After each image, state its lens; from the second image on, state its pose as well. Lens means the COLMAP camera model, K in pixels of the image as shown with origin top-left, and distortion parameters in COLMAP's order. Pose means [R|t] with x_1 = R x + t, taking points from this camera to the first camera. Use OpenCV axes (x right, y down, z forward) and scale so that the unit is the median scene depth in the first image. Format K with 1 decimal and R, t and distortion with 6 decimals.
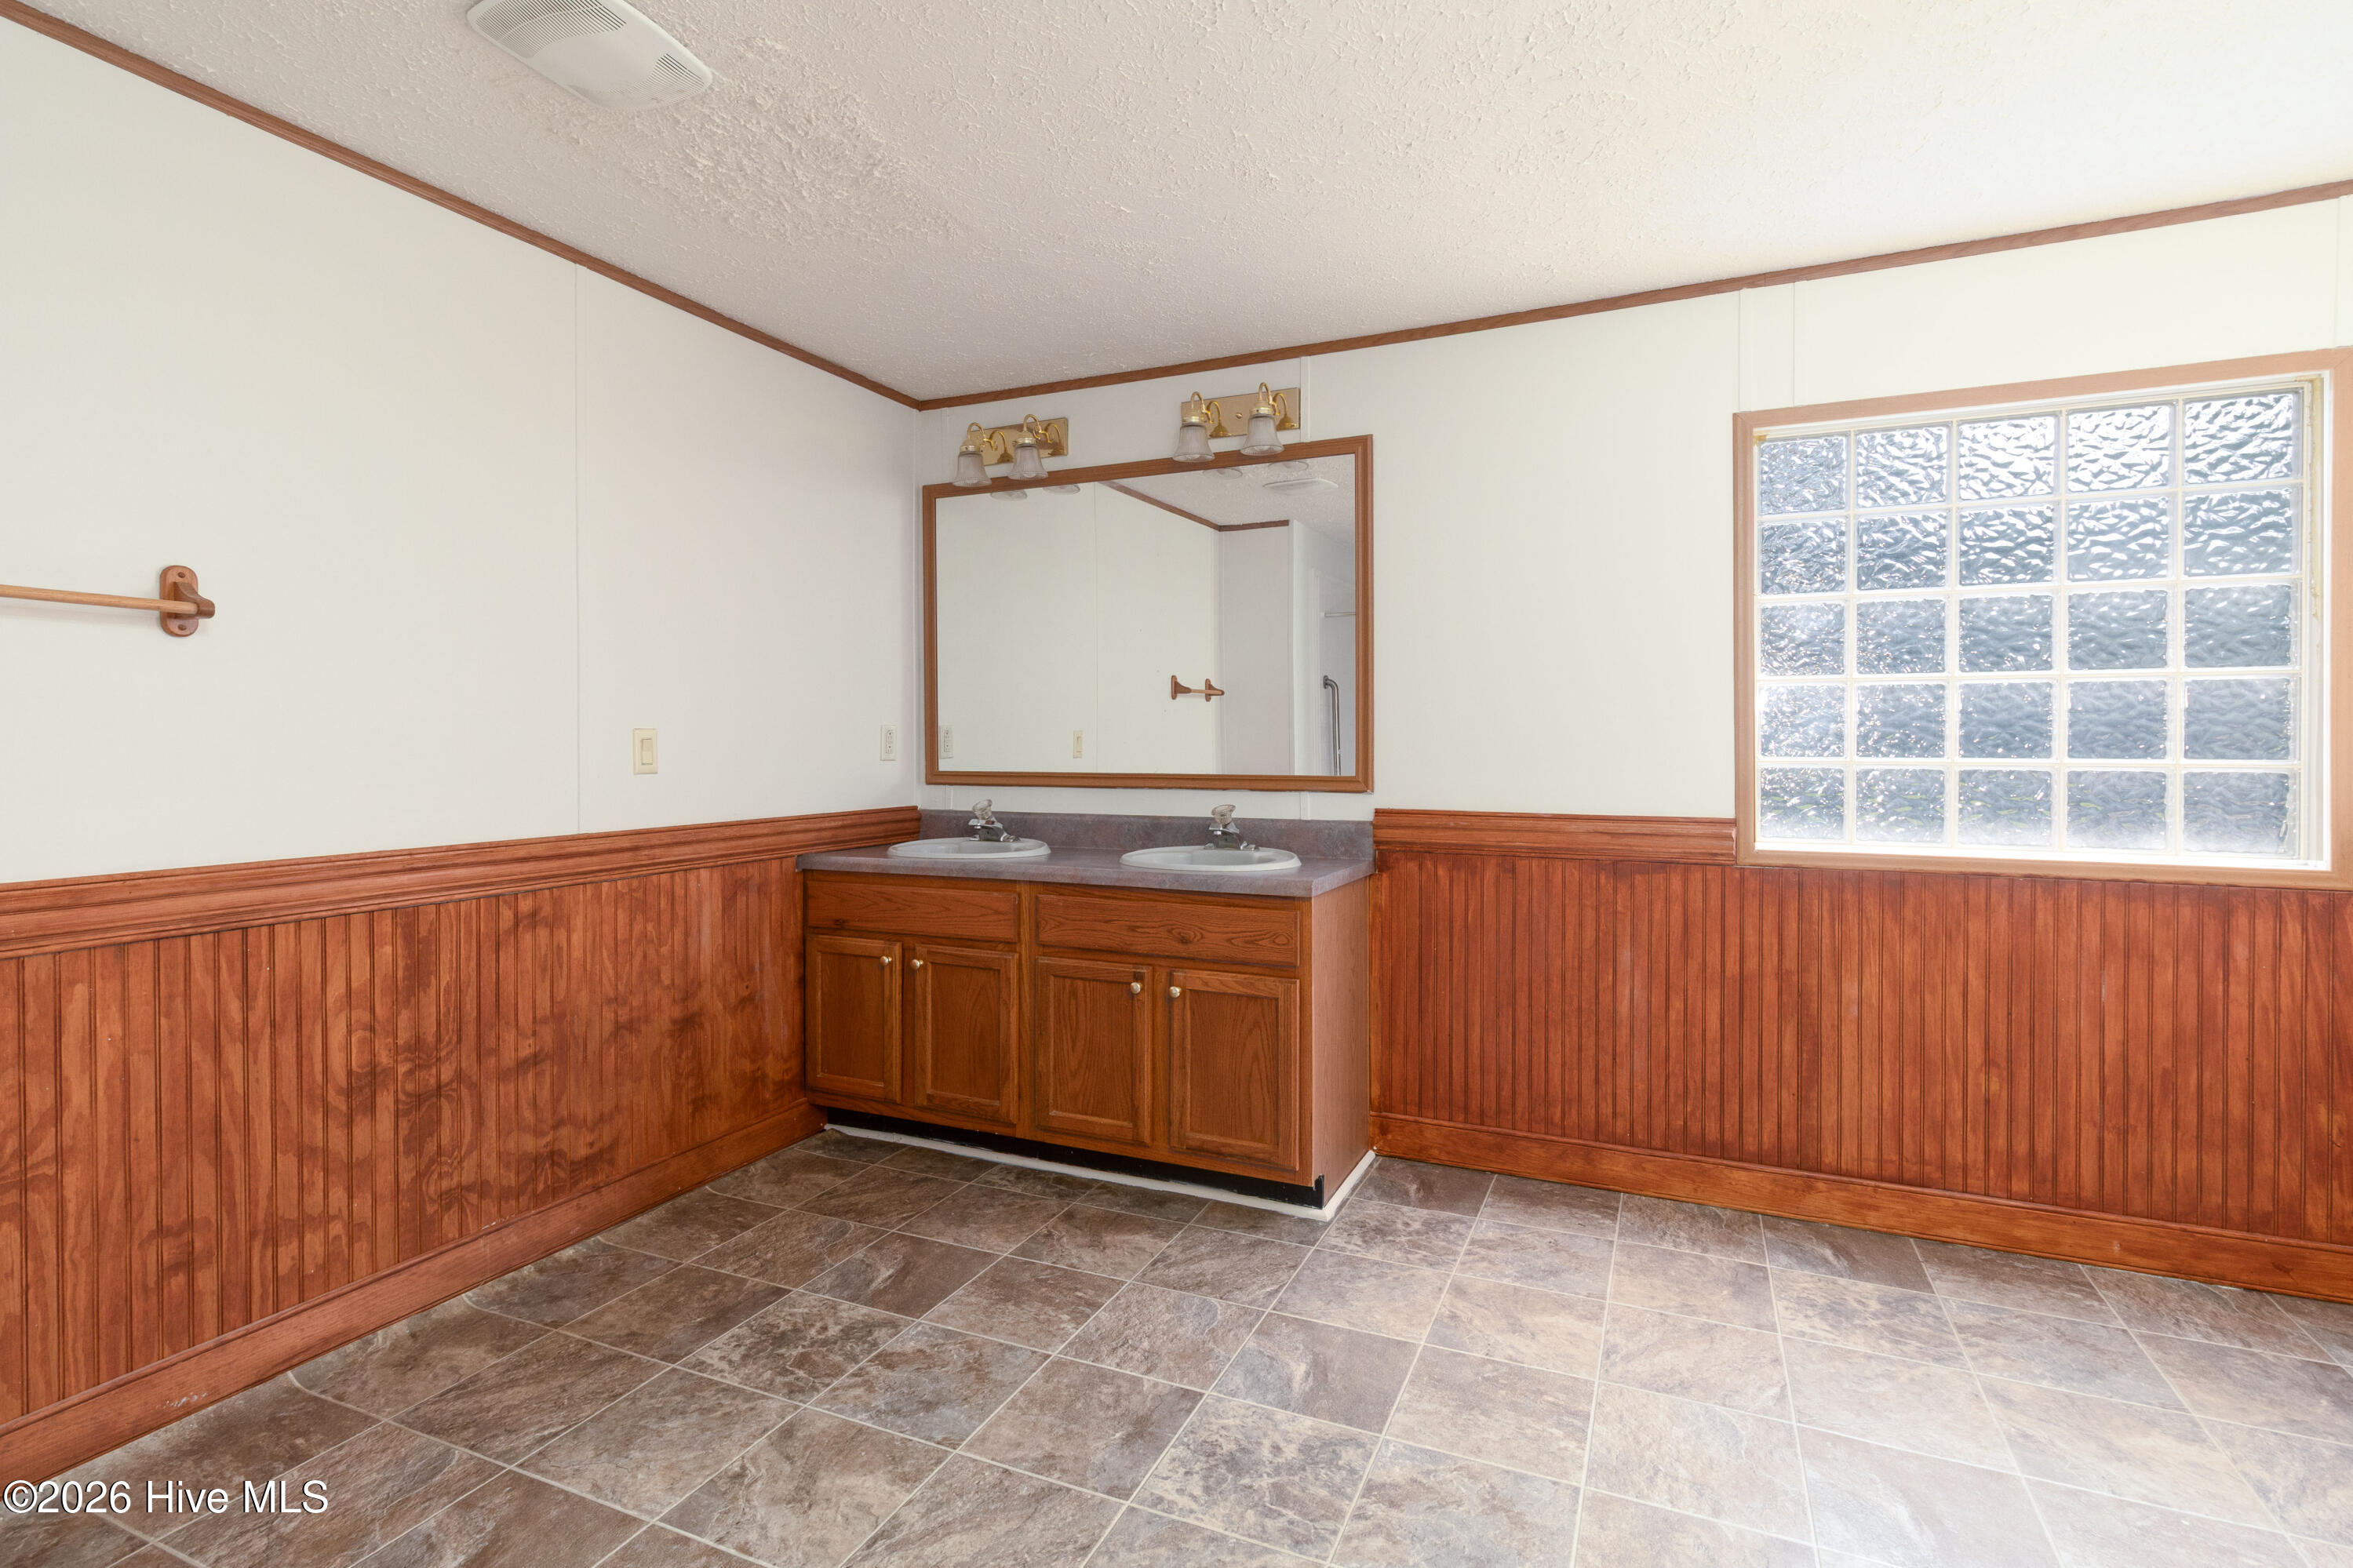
lens RADIAL K [[1093.6, 0, 1174.6], [0, 1093.6, 746.2], [0, 0, 1]] dist [0.008521, 0.000334]
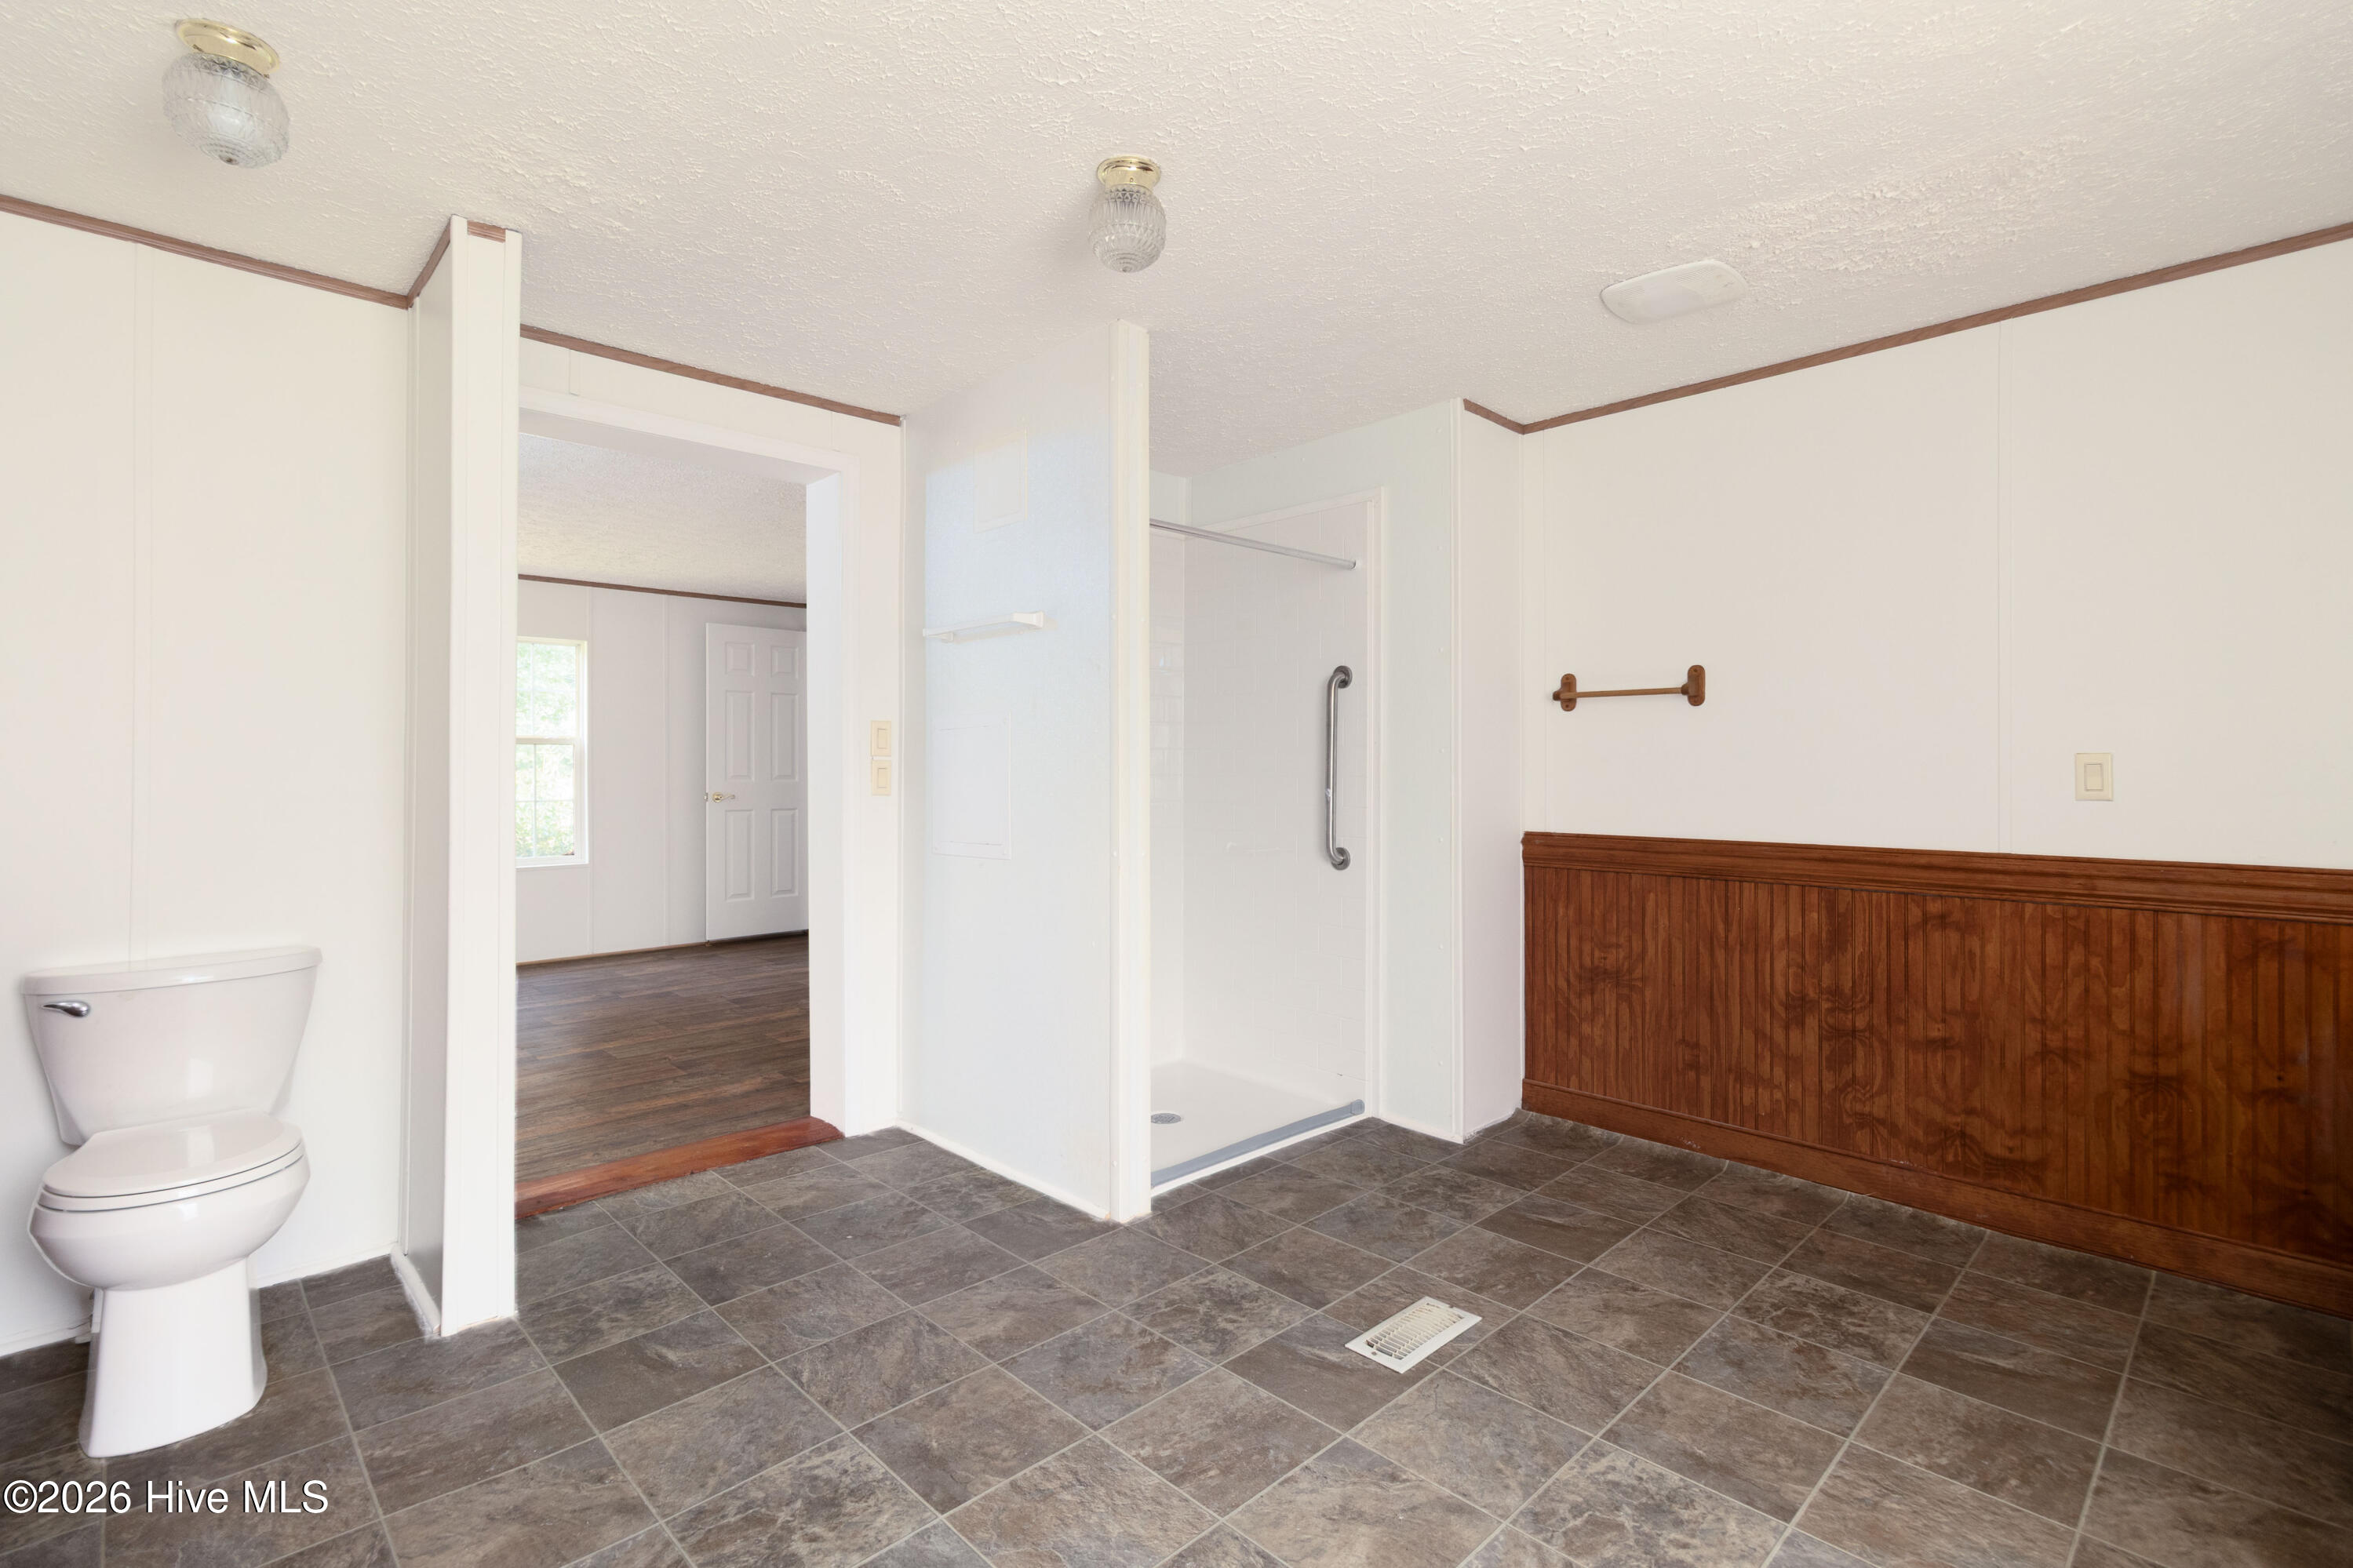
lens RADIAL K [[1093.6, 0, 1173.3], [0, 1093.6, 773.9], [0, 0, 1]] dist [0.008521, 0.000334]
pose [[-0.365305, 0.007761, -0.930856, 0.844563], [-0.005114, 0.999933, 0.010344, -0.004546], [0.930874, 0.008539, -0.365241, 0.723514]]
